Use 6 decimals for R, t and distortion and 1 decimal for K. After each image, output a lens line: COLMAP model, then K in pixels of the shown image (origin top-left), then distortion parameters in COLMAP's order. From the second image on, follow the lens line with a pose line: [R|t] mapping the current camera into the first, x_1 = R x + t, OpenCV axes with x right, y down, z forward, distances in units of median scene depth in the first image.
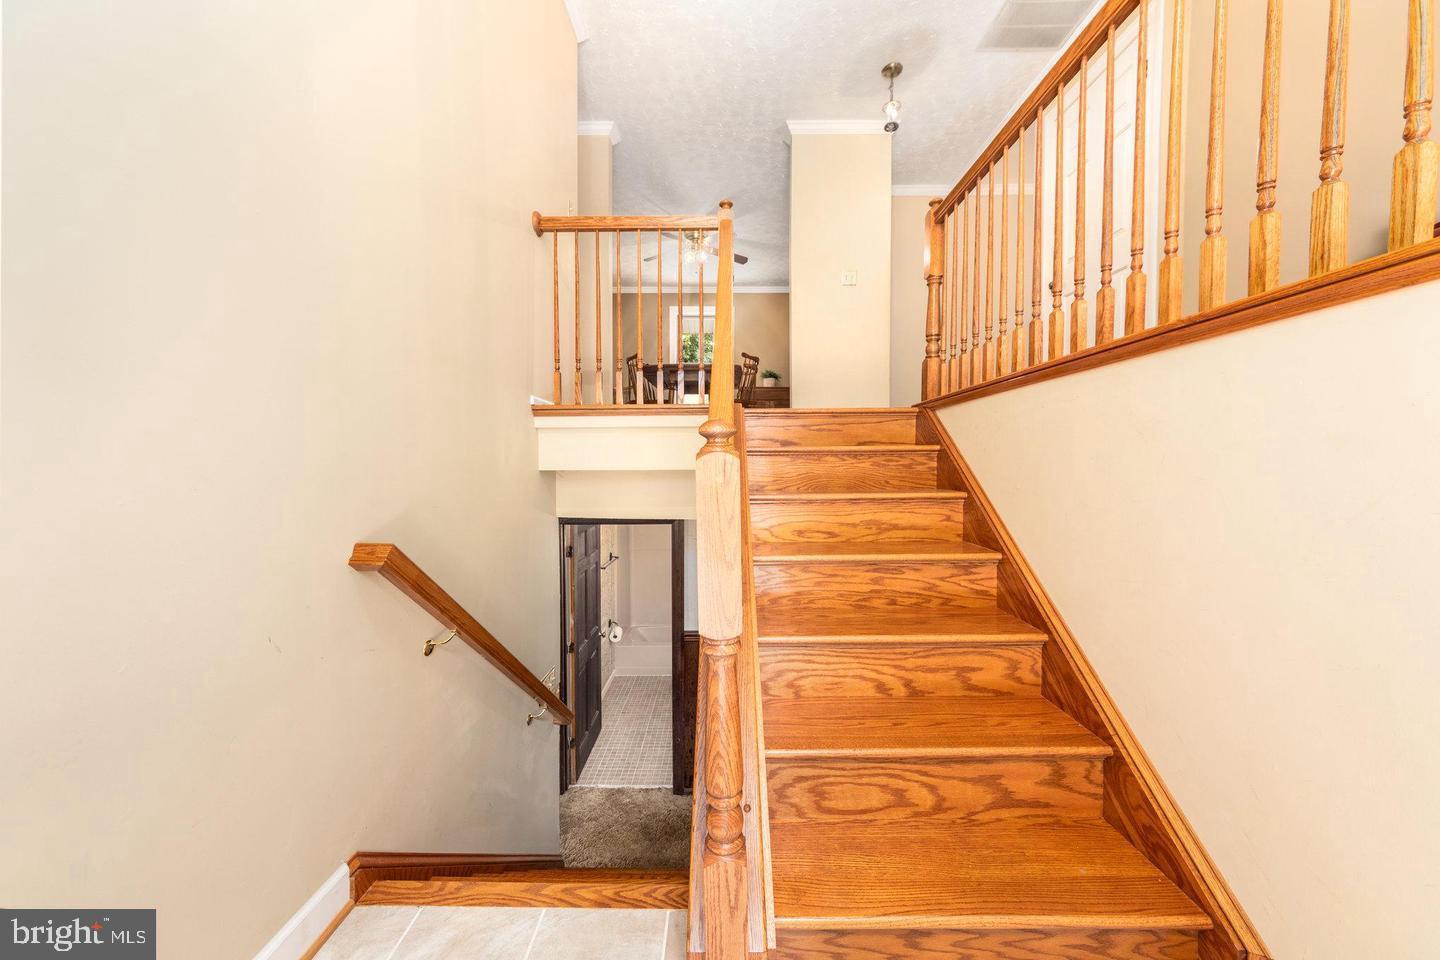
lens RADIAL K [[510.0, 0, 720.9], [0, 510.0, 478.1], [0, 0, 1]] dist [0.005473, 0.000296]
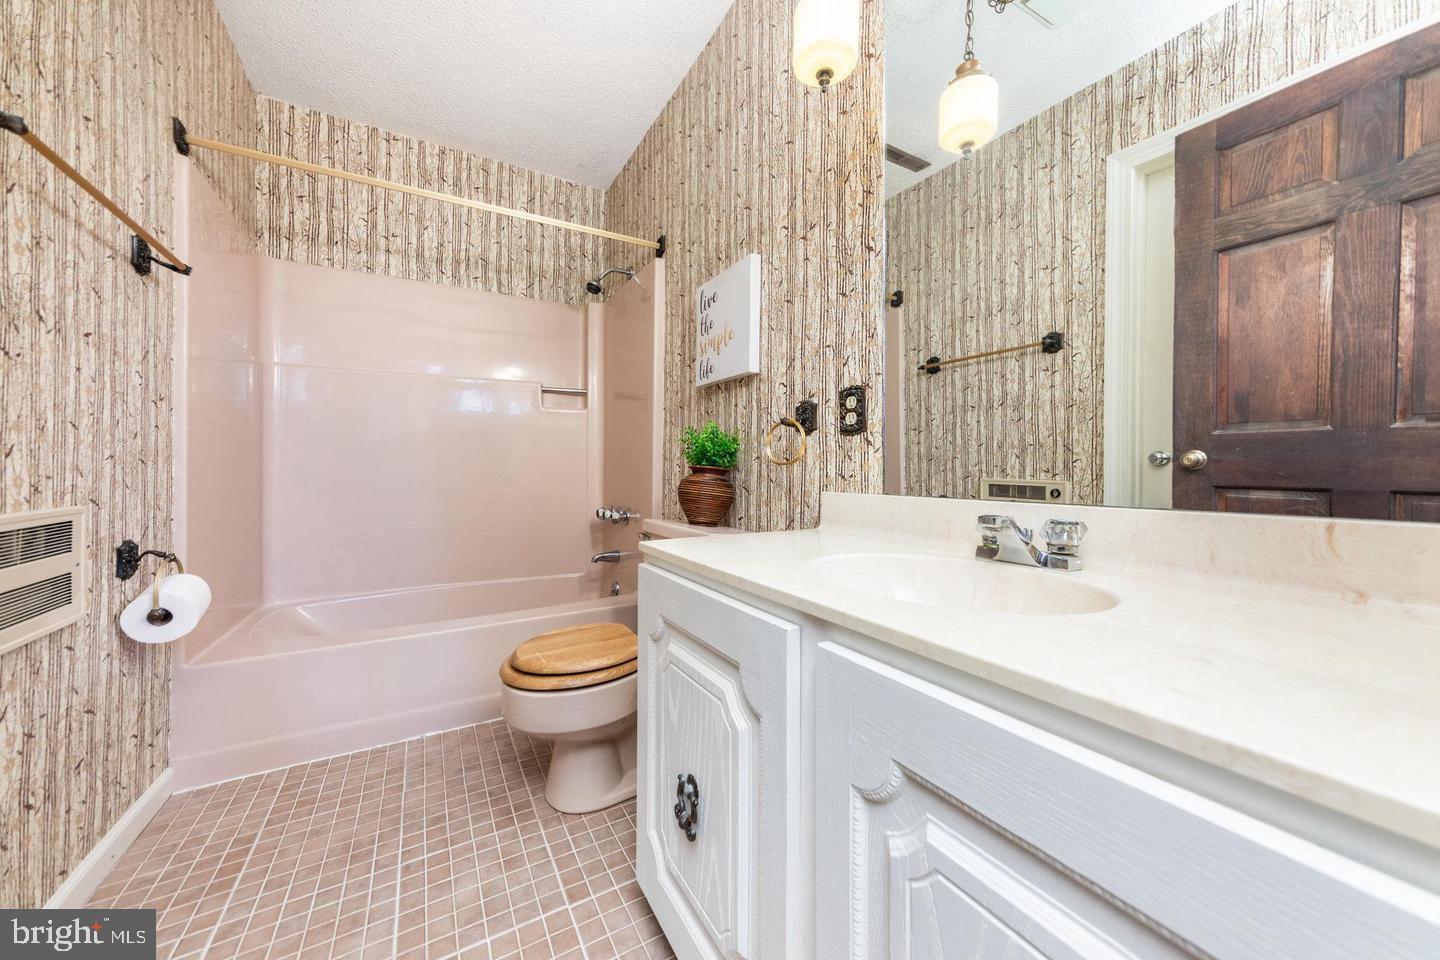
lens RADIAL K [[510.0, 0, 720.2], [0, 510.0, 473.5], [0, 0, 1]] dist [0.005473, 0.000296]
pose [[0.862298, 0.000541, 0.506400, -0.112602], [0.011557, 0.999718, -0.020749, 0.255769], [-0.506269, 0.023744, 0.862049, 0.688387]]
